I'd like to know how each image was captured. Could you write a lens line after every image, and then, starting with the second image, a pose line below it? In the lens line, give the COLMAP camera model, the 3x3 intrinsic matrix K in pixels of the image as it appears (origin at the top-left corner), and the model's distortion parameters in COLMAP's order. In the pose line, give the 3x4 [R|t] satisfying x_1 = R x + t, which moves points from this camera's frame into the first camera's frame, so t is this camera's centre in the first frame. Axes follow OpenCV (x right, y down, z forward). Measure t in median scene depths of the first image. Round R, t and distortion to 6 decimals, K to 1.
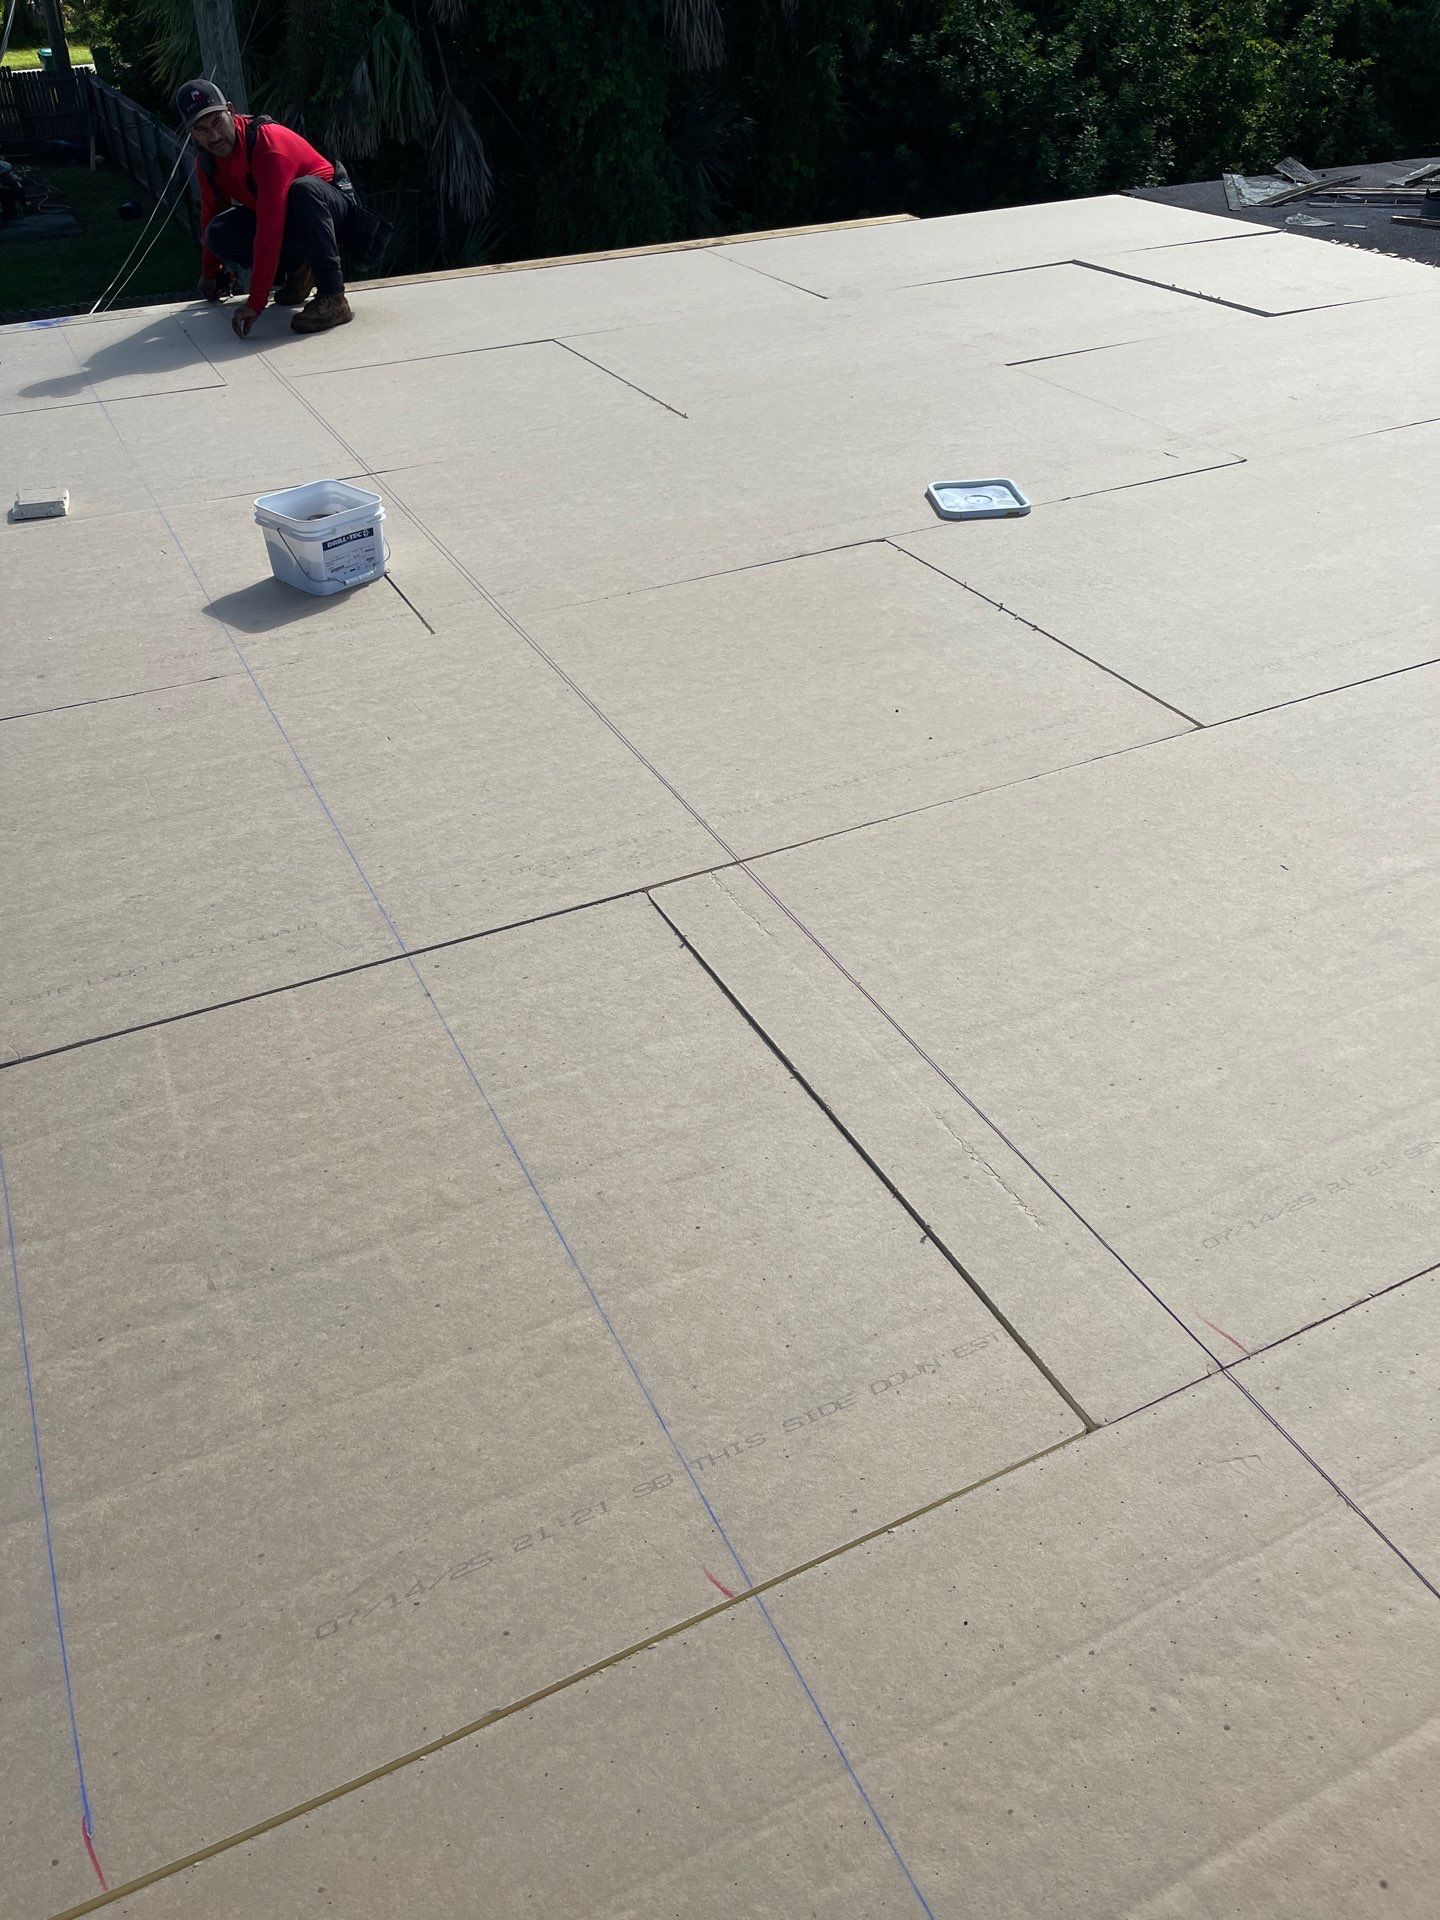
lens RADIAL K [[1441.8, 0, 722.2], [0, 1441.8, 967.1], [0, 0, 1]] dist [0.036338, -0.032443]
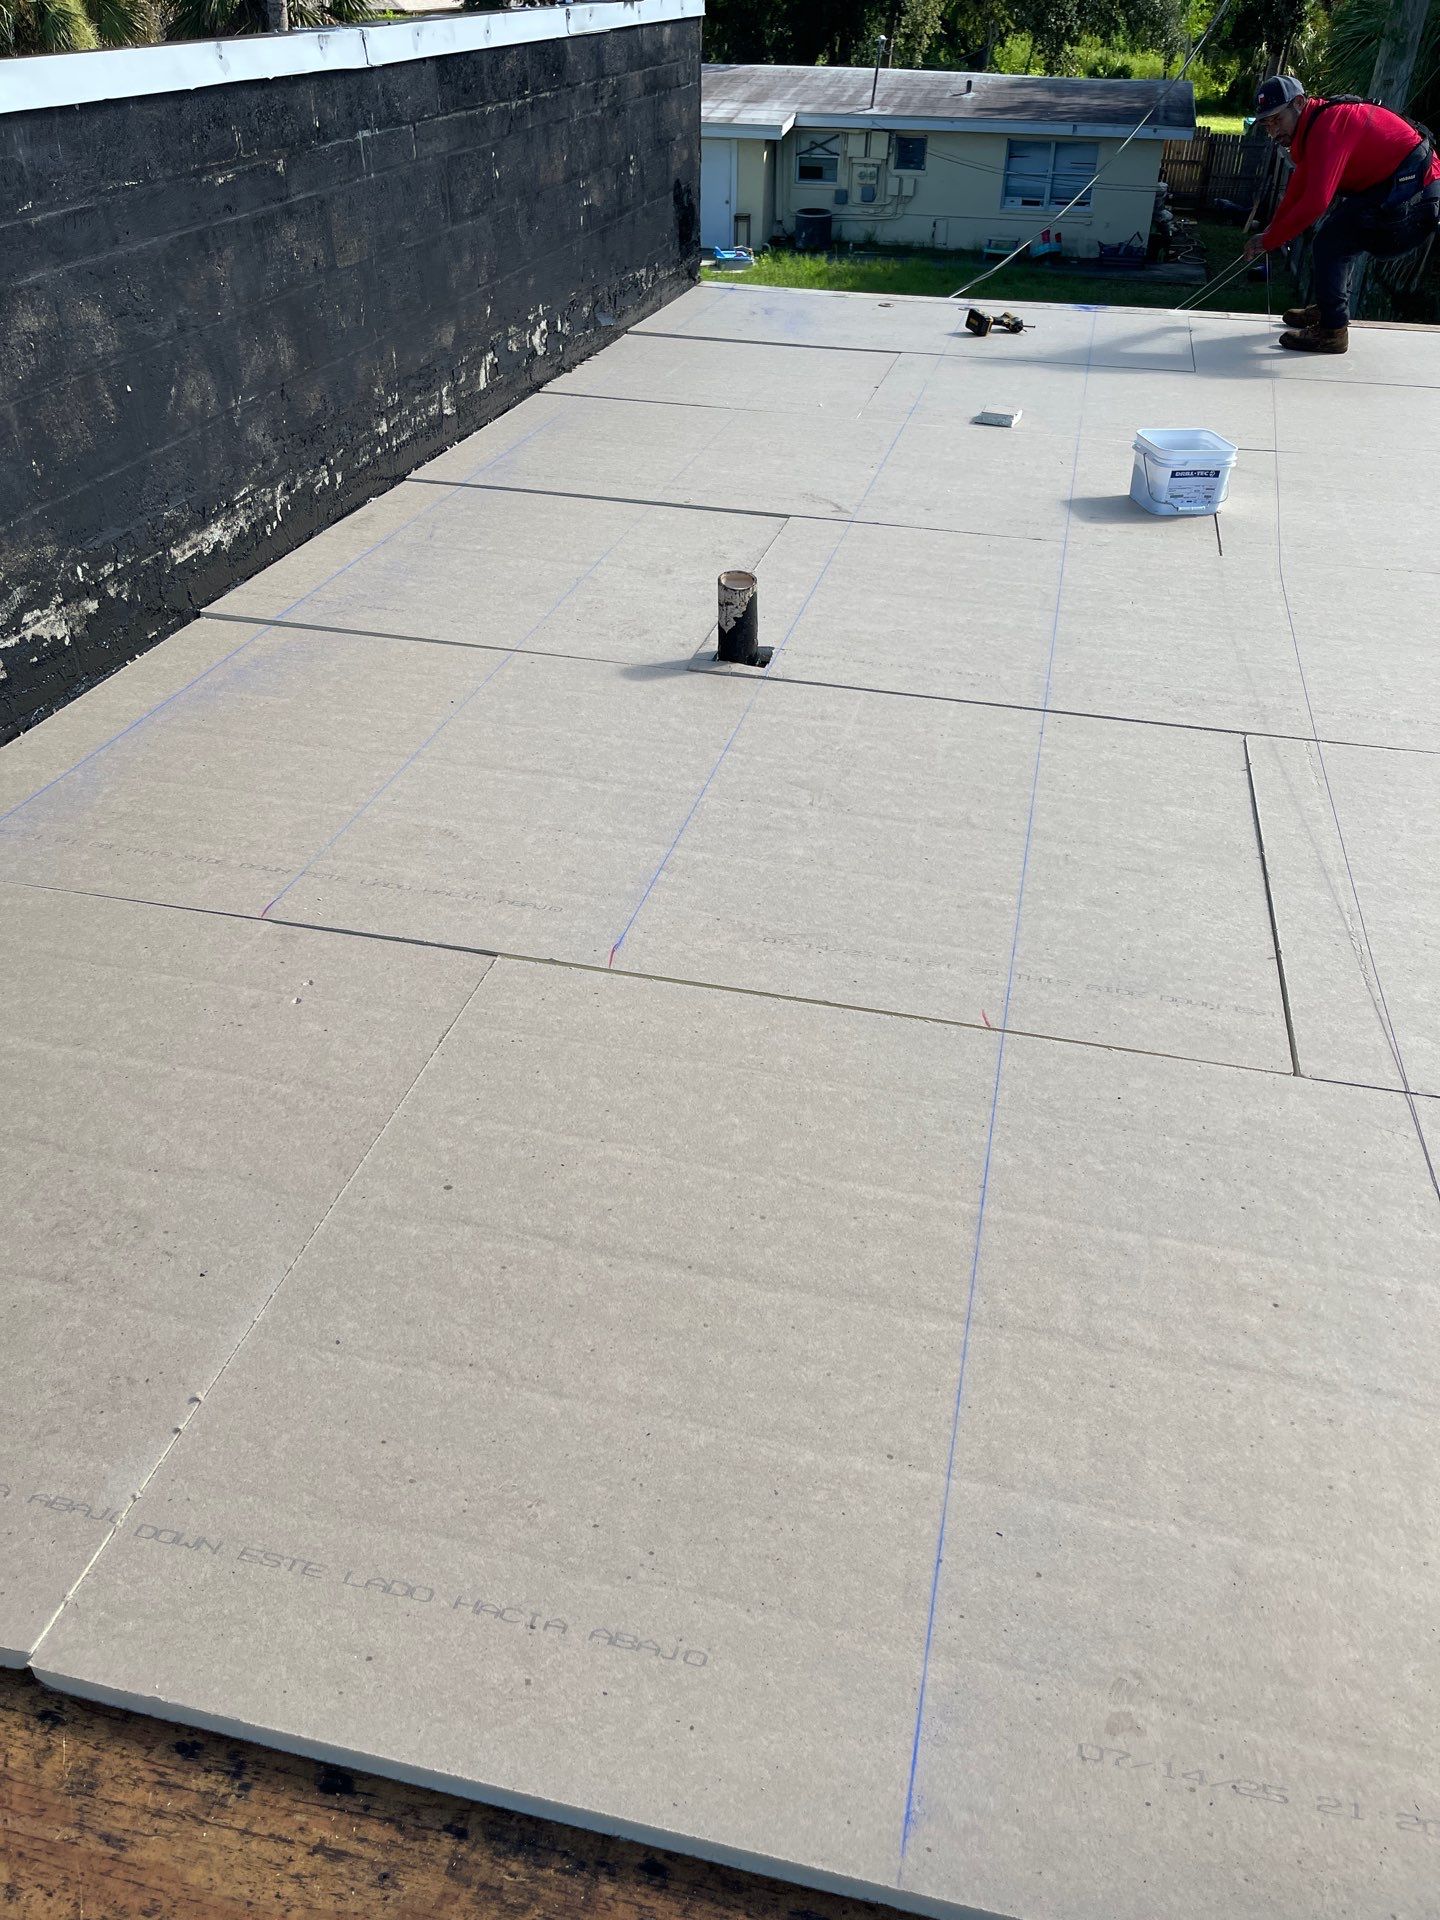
lens RADIAL K [[1441.8, 0, 717.0], [0, 1441.8, 953.6], [0, 0, 1]] dist [0.036338, -0.032443]
pose [[0.770692, 0.386909, -0.506296, 0.219811], [-0.409235, 0.909572, 0.072148, 0.156843], [0.488427, 0.151590, 0.859337, -0.188519]]
